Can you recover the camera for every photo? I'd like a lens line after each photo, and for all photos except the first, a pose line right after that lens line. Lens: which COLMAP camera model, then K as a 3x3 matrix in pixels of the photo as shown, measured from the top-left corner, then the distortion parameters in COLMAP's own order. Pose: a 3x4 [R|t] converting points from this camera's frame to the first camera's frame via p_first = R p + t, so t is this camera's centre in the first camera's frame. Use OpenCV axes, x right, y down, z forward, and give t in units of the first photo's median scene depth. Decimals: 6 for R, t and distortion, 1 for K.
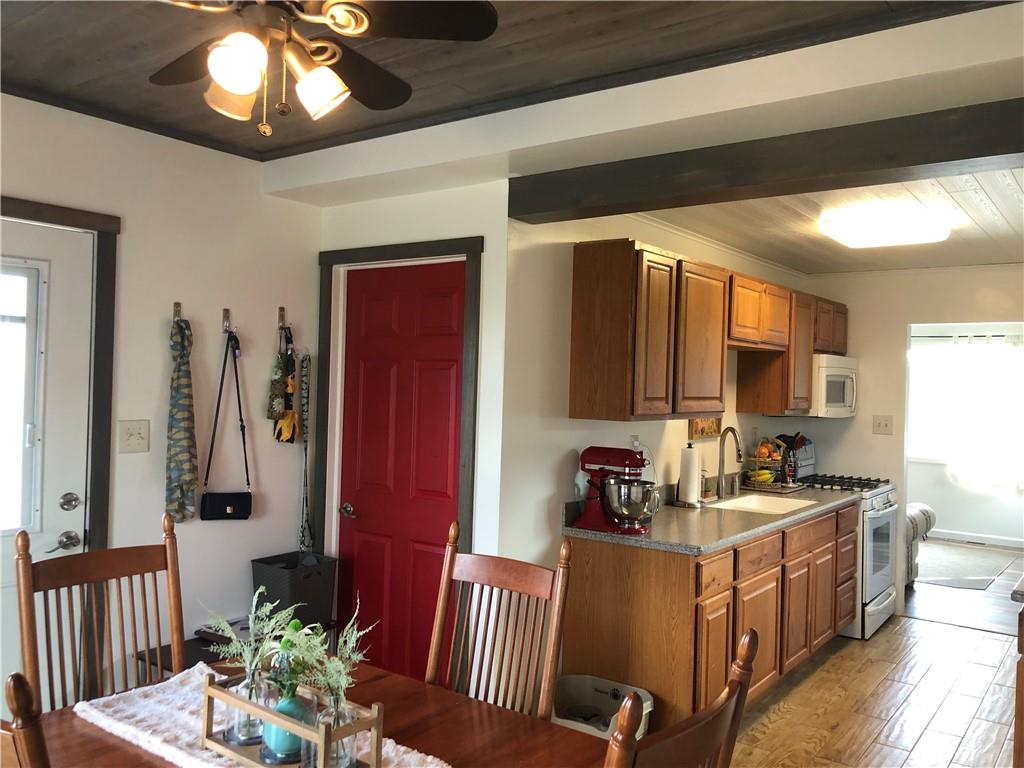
lens RADIAL K [[837.2, 0, 524.5], [0, 837.2, 374.1], [0, 0, 1]] dist [0.035889, -0.042841]
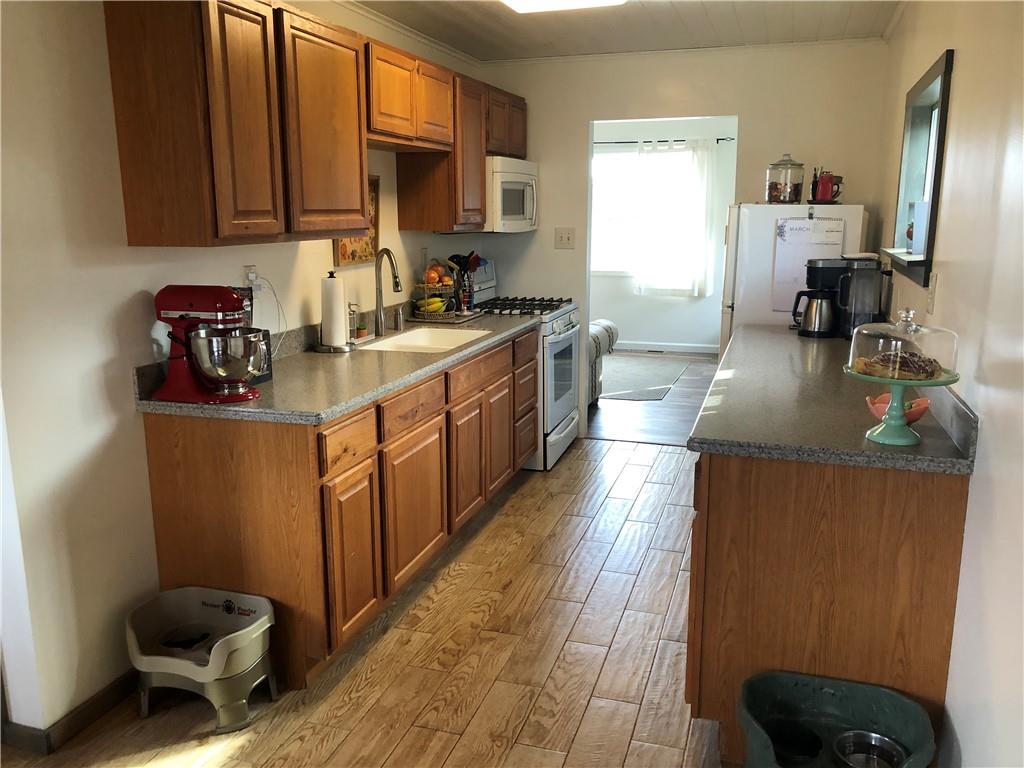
lens RADIAL K [[837.2, 0, 501.8], [0, 837.2, 389.4], [0, 0, 1]] dist [0.035889, -0.042841]
pose [[0.951754, -0.095890, 0.291494, 0.136438], [0.028653, 0.973543, 0.226702, 0.020018], [-0.305520, -0.207412, 0.929321, 0.245096]]
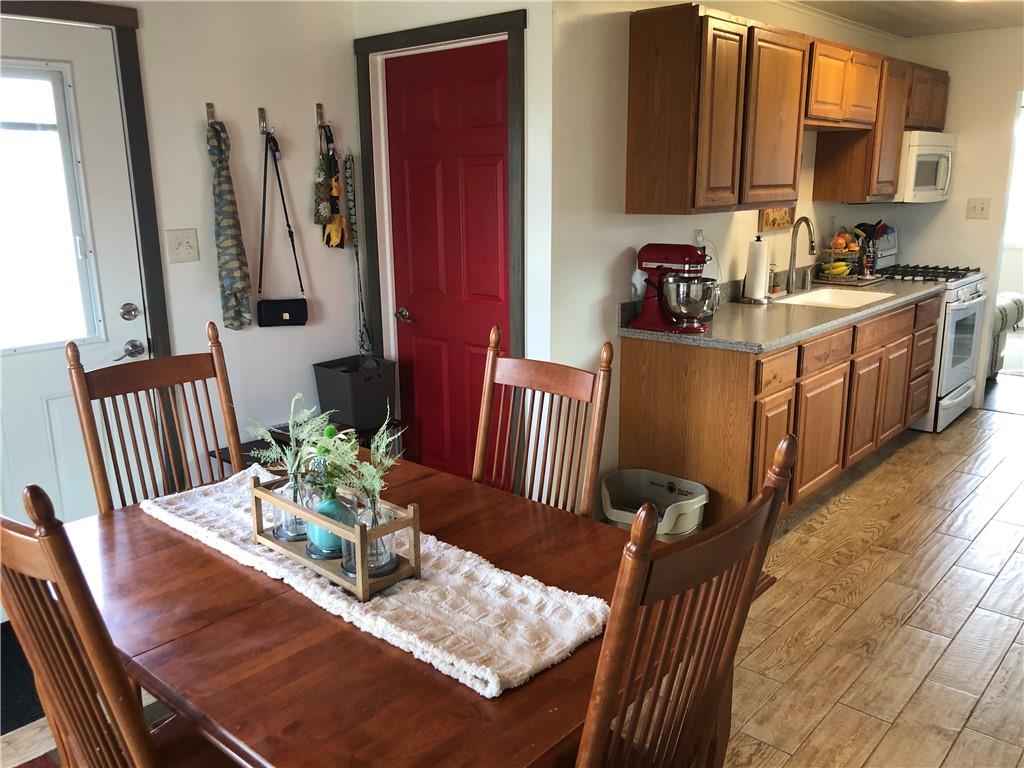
lens RADIAL K [[837.2, 0, 512.6], [0, 837.2, 377.7], [0, 0, 1]] dist [0.035889, -0.042841]
pose [[0.994641, -0.013012, -0.102563, 0.022346], [0.037212, 0.970618, 0.237732, 0.002950], [0.096456, -0.240275, 0.965901, 0.031649]]
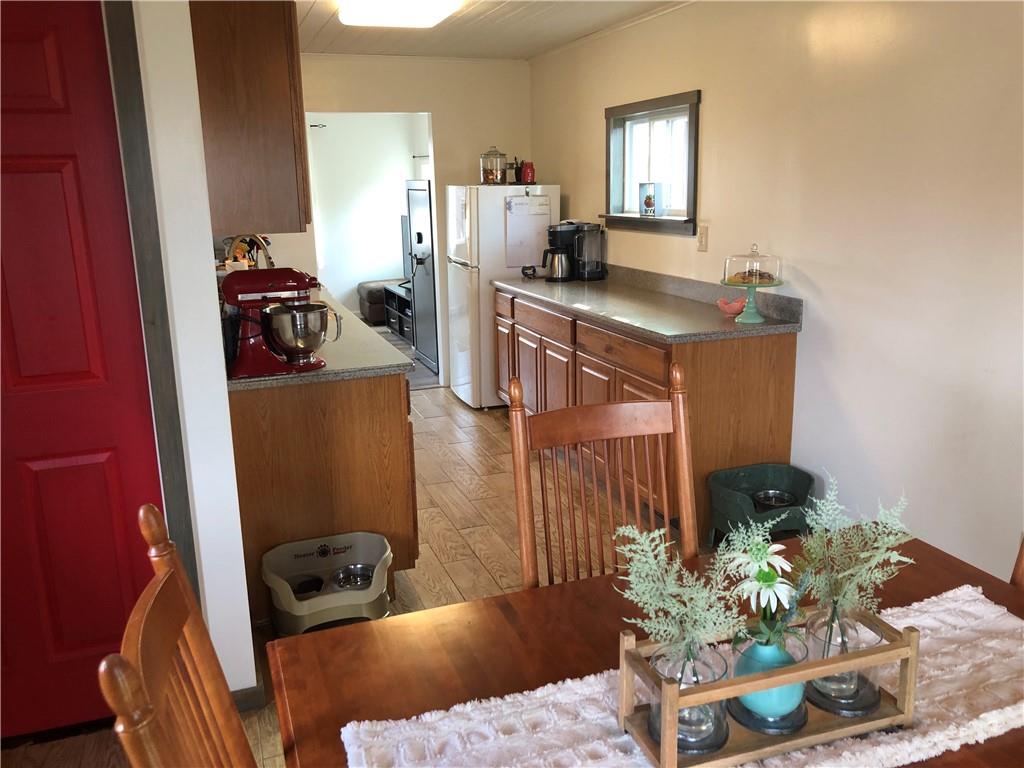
lens RADIAL K [[837.2, 0, 509.4], [0, 837.2, 380.1], [0, 0, 1]] dist [0.035889, -0.042841]
pose [[0.561552, -0.231398, 0.794427, -0.420477], [0.030413, 0.965224, 0.259649, -0.008336], [-0.826882, -0.121645, 0.549061, 0.377047]]
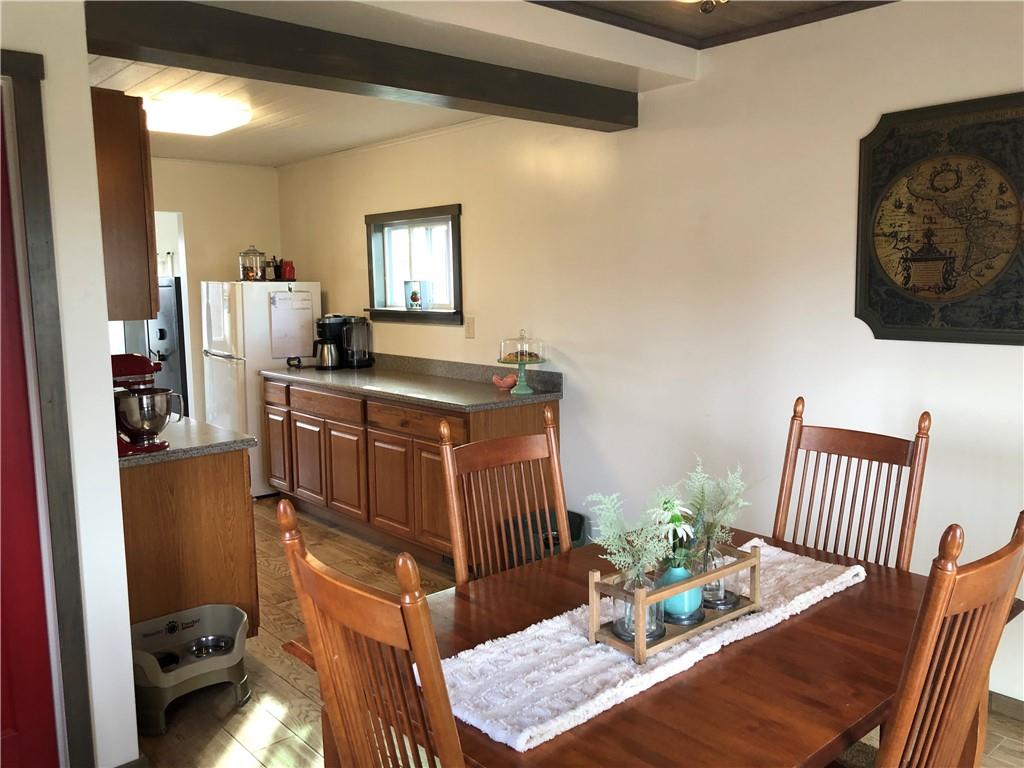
lens RADIAL K [[837.2, 0, 513.9], [0, 837.2, 381.7], [0, 0, 1]] dist [0.035889, -0.042841]
pose [[0.219460, -0.151643, 0.963764, -0.609953], [0.009865, 0.988141, 0.153233, -0.007155], [-0.975572, -0.024121, 0.218353, 0.448970]]
